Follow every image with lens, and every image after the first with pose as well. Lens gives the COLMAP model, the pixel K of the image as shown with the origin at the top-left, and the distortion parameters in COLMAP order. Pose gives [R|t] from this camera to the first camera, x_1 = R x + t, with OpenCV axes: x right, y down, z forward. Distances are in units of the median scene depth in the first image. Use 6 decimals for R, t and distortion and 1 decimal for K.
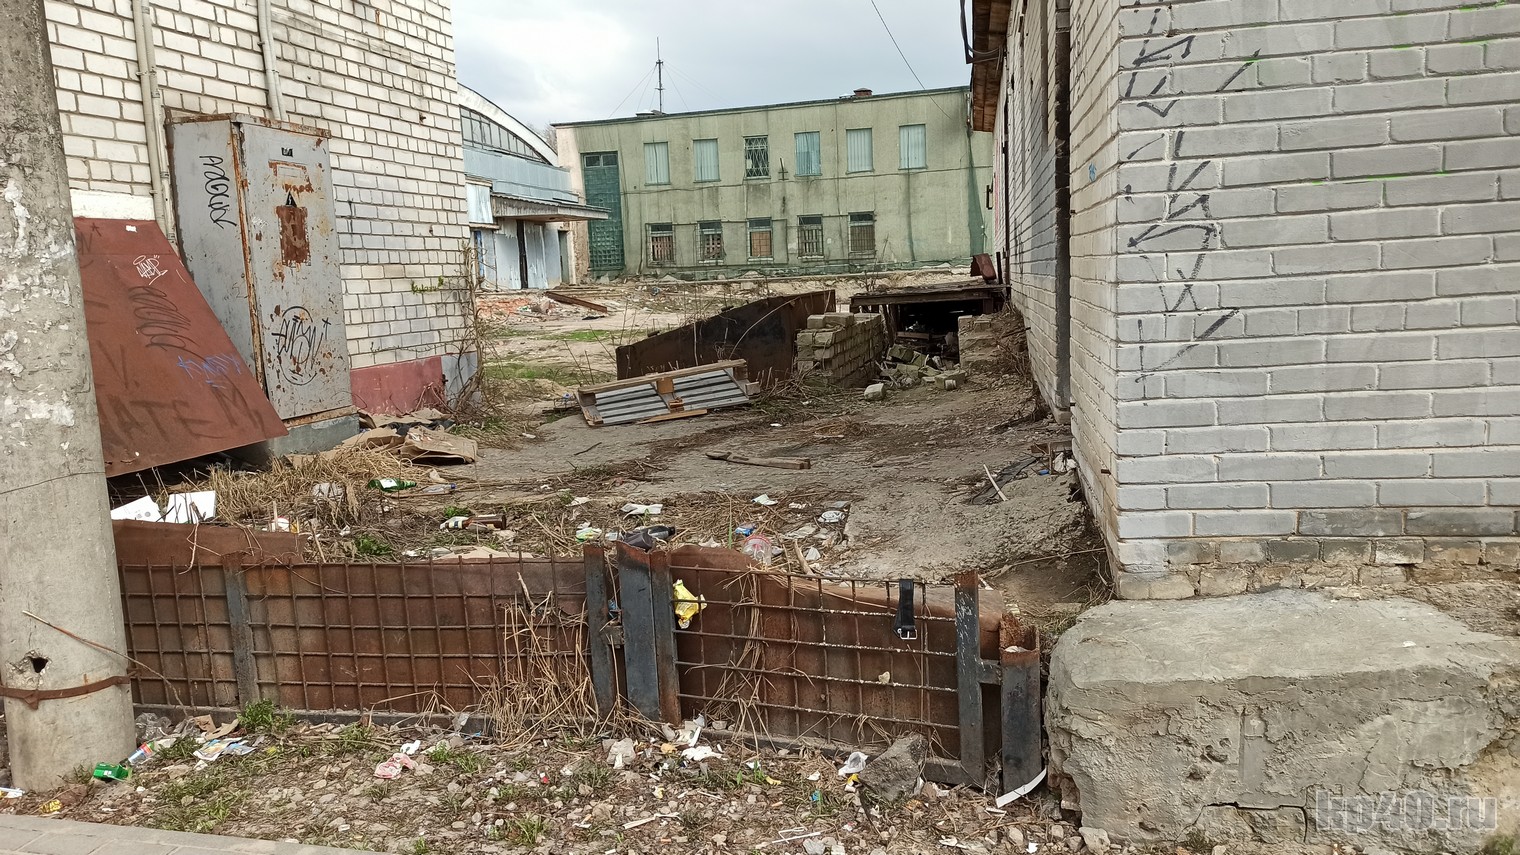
lens RADIAL K [[1038.9, 0, 760.0], [0, 1038.9, 427.5], [0, 0, 1]] dist [0.071743, -0.042527]
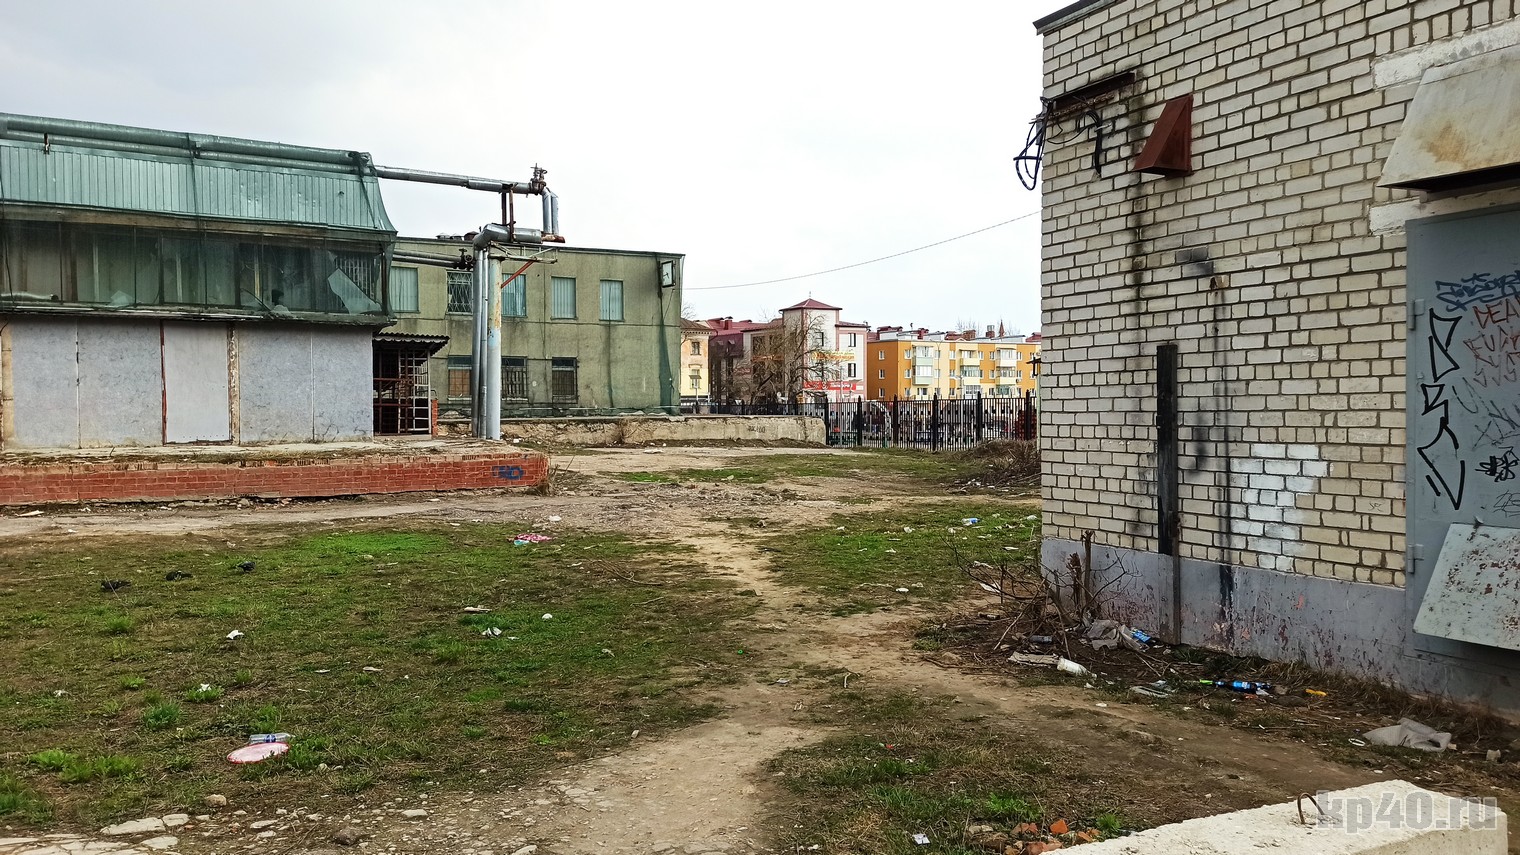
lens RADIAL K [[1038.9, 0, 760.0], [0, 1038.9, 427.5], [0, 0, 1]] dist [0.071743, -0.042527]
pose [[0.776034, 0.027956, 0.630072, -7.146751], [0.064550, 0.990250, -0.123440, -0.070761], [-0.627380, 0.136465, 0.766663, 2.254025]]
